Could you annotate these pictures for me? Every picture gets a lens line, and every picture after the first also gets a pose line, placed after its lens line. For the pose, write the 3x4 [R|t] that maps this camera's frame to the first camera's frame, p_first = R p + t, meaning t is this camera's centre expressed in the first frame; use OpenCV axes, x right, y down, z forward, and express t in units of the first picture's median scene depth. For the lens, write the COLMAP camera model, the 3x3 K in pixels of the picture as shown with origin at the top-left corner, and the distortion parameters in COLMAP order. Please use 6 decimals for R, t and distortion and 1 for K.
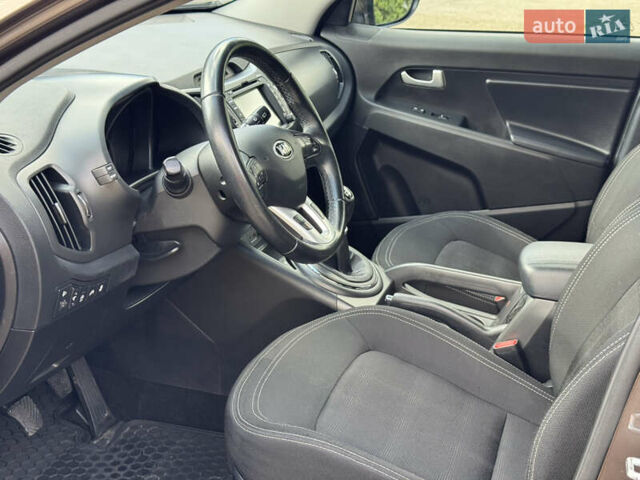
lens RADIAL K [[916.3, 0, 319.9], [0, 916.3, 241.0], [0, 0, 1]] dist [0.123231, 0.000000]
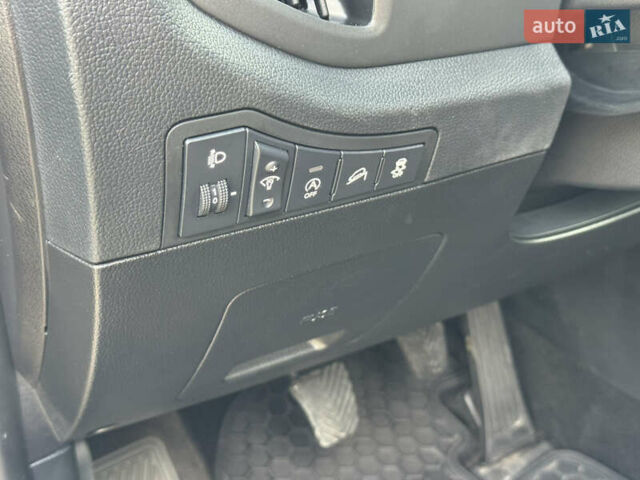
lens RADIAL K [[916.3, 0, 320.1], [0, 916.3, 241.4], [0, 0, 1]] dist [0.123231, 0.000000]
pose [[0.807999, 0.229920, -0.542470, -0.085608], [-0.158584, 0.971605, 0.175596, 0.024412], [0.567440, -0.055855, 0.821518, 0.684146]]
